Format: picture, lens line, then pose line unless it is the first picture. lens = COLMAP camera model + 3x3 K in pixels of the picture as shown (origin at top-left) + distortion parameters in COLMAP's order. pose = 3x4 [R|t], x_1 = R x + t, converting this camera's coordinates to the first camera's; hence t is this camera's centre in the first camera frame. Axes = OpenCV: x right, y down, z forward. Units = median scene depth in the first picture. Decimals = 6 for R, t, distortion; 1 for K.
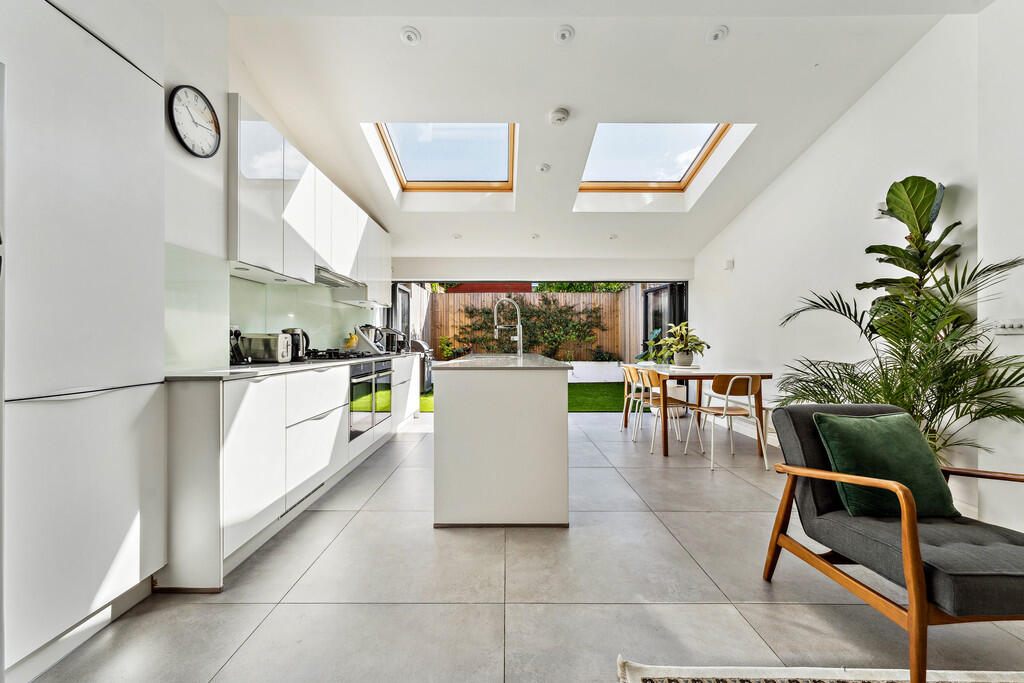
lens RADIAL K [[416.5, 0, 504.9], [0, 416.5, 341.9], [0, 0, 1]] dist [0.006705, -0.002455]
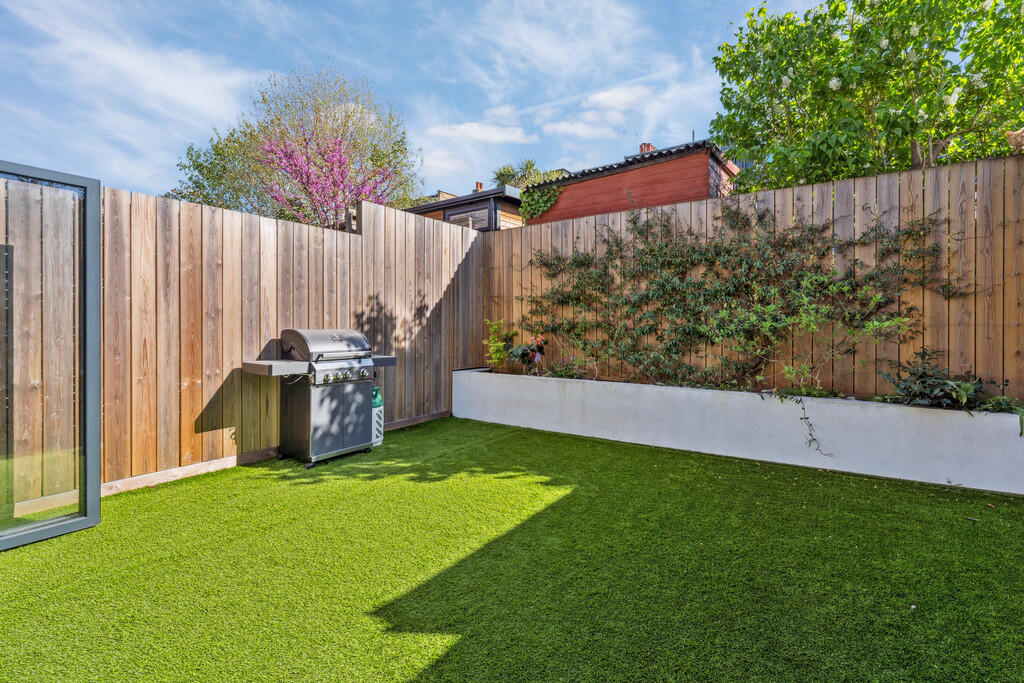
lens RADIAL K [[457.1, 0, 530.5], [0, 457.1, 327.5], [0, 0, 1]] dist [-0.000880, -0.000048]
pose [[0.843899, 0.005552, -0.536473, 0.555014], [0.001040, 0.999928, 0.011985, -0.036303], [0.536501, -0.010672, 0.843832, 1.995871]]
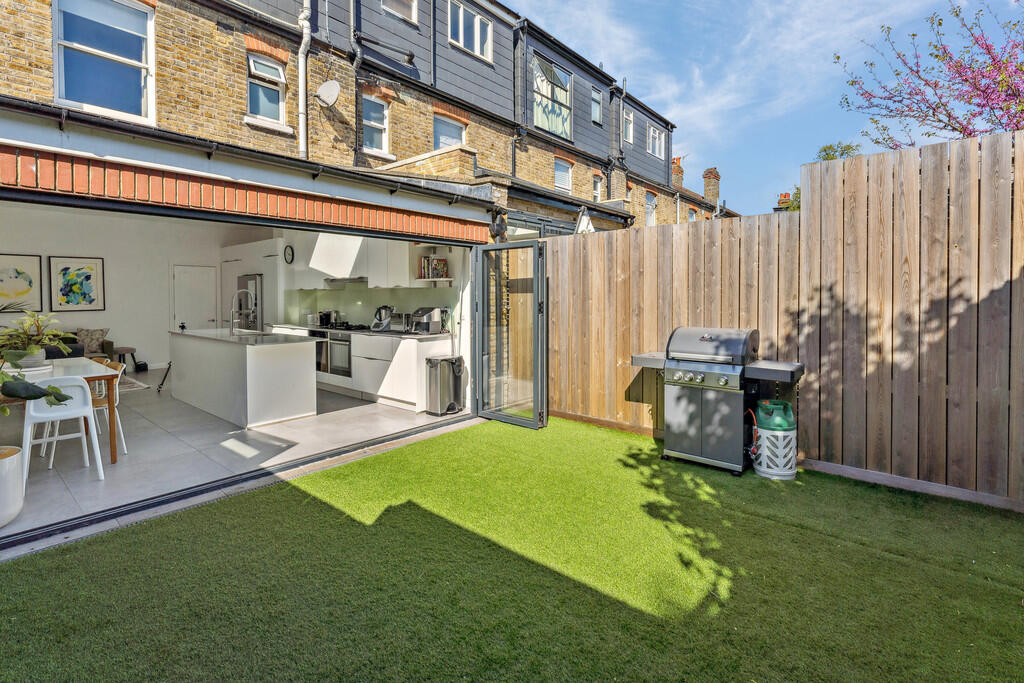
lens RADIAL K [[457.1, 0, 472.2], [0, 457.1, 311.4], [0, 0, 1]] dist [-0.000880, -0.000048]
pose [[-0.660428, 0.022766, -0.750544, 0.649145], [0.005384, 0.999658, 0.025585, -0.072999], [0.750870, 0.012856, -0.660325, 2.661369]]
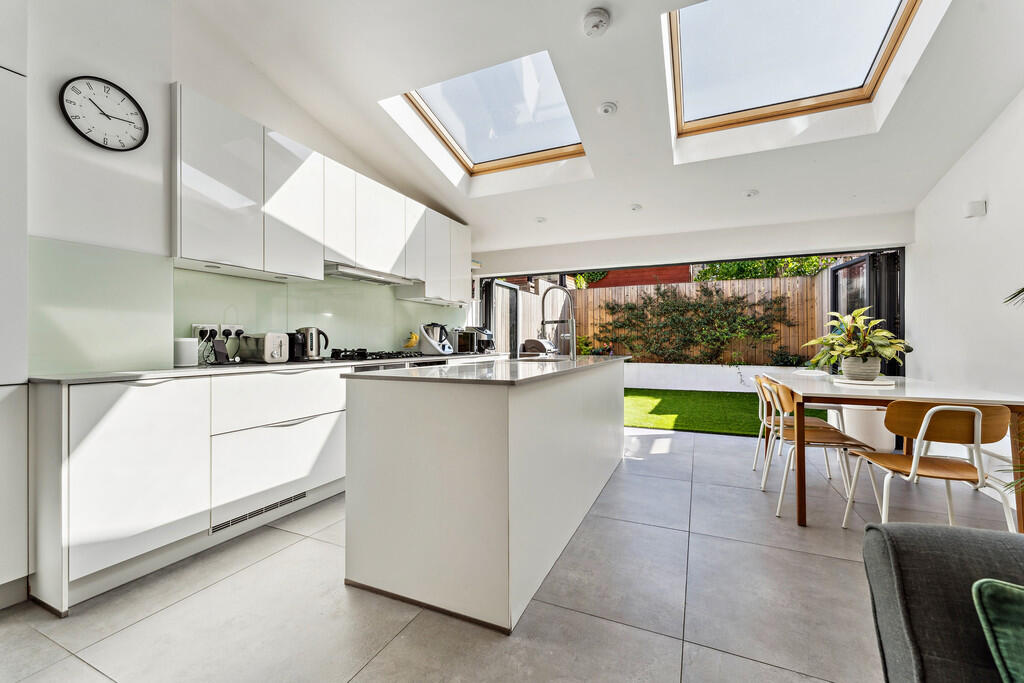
lens RADIAL K [[416.5, 0, 499.3], [0, 416.5, 341.0], [0, 0, 1]] dist [0.006705, -0.002455]
pose [[0.905291, -0.000662, -0.424791, 0.273370], [0.000494, 1.000000, -0.000506, -0.000086], [0.424791, 0.000248, 0.905291, 0.281705]]
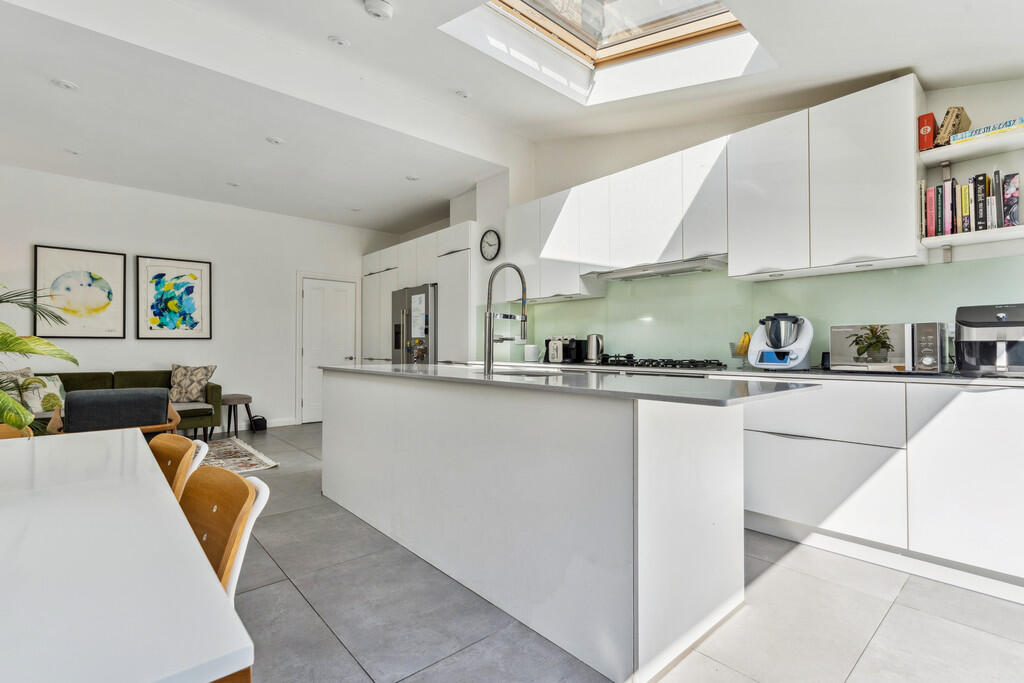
lens RADIAL K [[457.1, 0, 490.1], [0, 457.1, 344.8], [0, 0, 1]] dist [-0.000880, -0.000048]
pose [[-0.755806, -0.005884, -0.654769, 0.445894], [0.000778, 0.999951, -0.009885, 0.005998], [0.654795, -0.007980, -0.755764, 1.555095]]
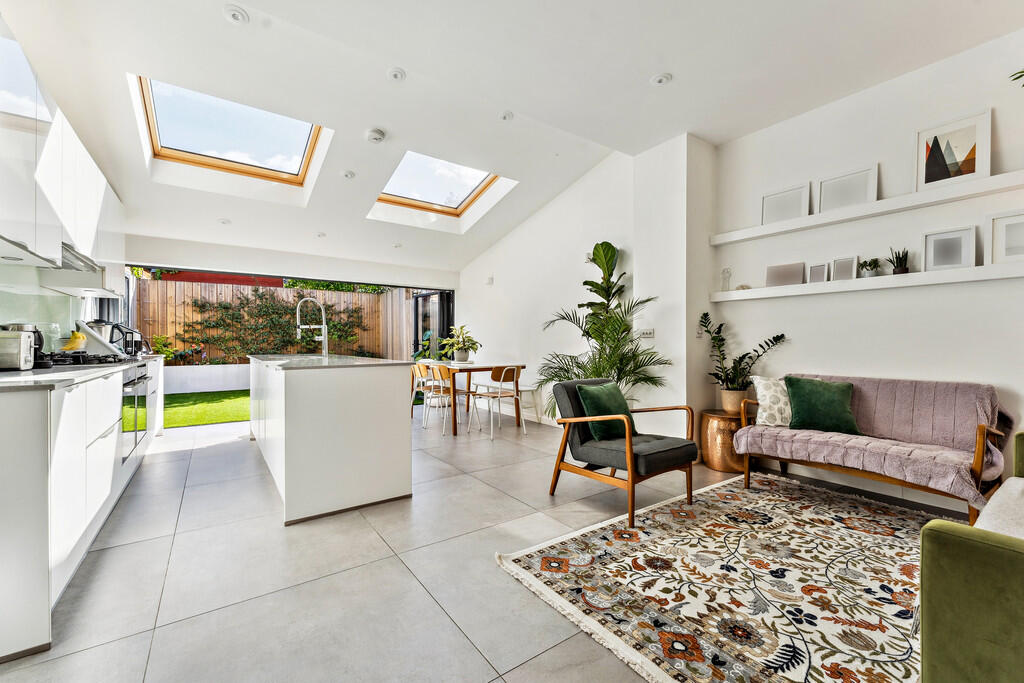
lens RADIAL K [[416.5, 0, 507.0], [0, 416.5, 342.7], [0, 0, 1]] dist [0.006705, -0.002455]
pose [[0.819222, -0.002219, 0.573472, -0.209564], [0.000920, 0.999996, 0.002555, -0.000117], [-0.573475, -0.001565, 0.819222, -0.091755]]
